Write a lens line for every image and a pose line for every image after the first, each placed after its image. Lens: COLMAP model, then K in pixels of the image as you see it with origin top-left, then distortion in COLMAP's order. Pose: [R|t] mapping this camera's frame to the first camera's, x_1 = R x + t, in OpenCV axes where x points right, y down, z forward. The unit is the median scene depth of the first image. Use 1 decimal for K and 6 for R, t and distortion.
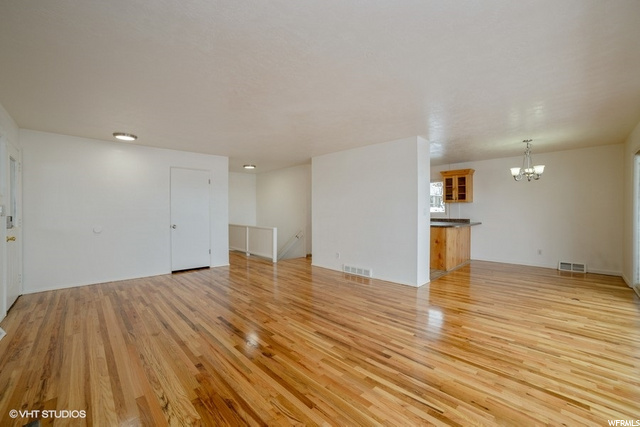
lens RADIAL K [[264.5, 0, 319.5], [0, 264.5, 210.7], [0, 0, 1]] dist [-0.087740, 0.028200]
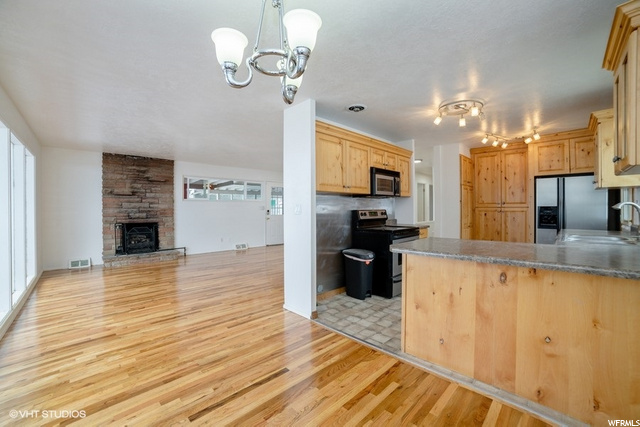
lens RADIAL K [[264.5, 0, 319.5], [0, 264.5, 210.7], [0, 0, 1]] dist [-0.087740, 0.028200]
pose [[0.001663, 0.011677, -0.999930, 1.702495], [0.003396, 0.999926, 0.011683, -0.005657], [0.999993, -0.003415, 0.001623, 1.632129]]
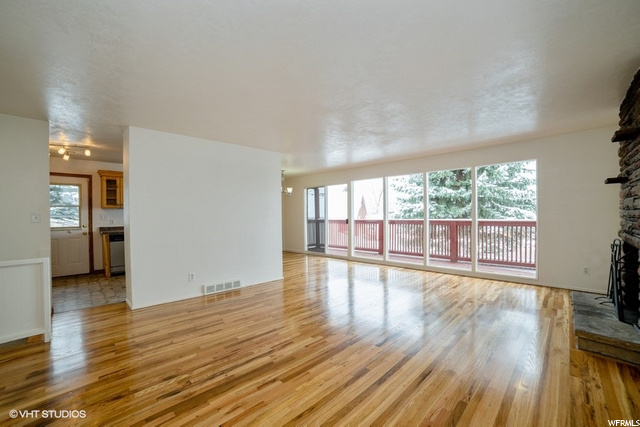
lens RADIAL K [[263.4, 0, 323.0], [0, 263.4, 215.8], [0, 0, 1]] dist [-0.133779, 0.045772]
pose [[-0.025173, 0.001996, 0.999681, -1.224801], [0.010480, 0.999944, -0.001733, 0.009380], [-0.999628, 0.010433, -0.025193, 1.238717]]
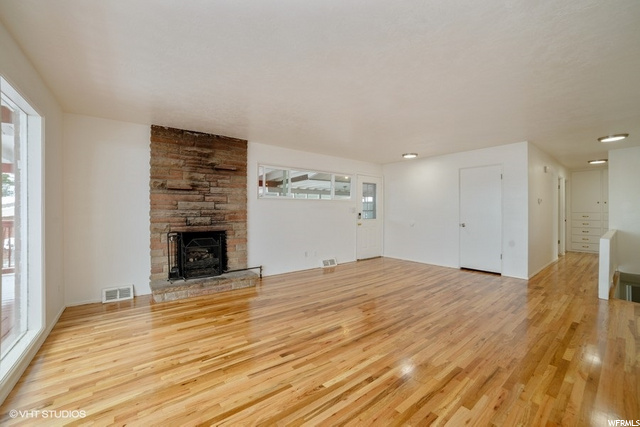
lens RADIAL K [[264.5, 0, 319.5], [0, 264.5, 210.7], [0, 0, 1]] dist [-0.087740, 0.028200]
pose [[-0.108561, 0.002165, -0.994087, 0.953977], [0.004368, 0.999989, 0.001701, -0.000346], [0.994080, -0.004158, -0.108569, 0.953317]]
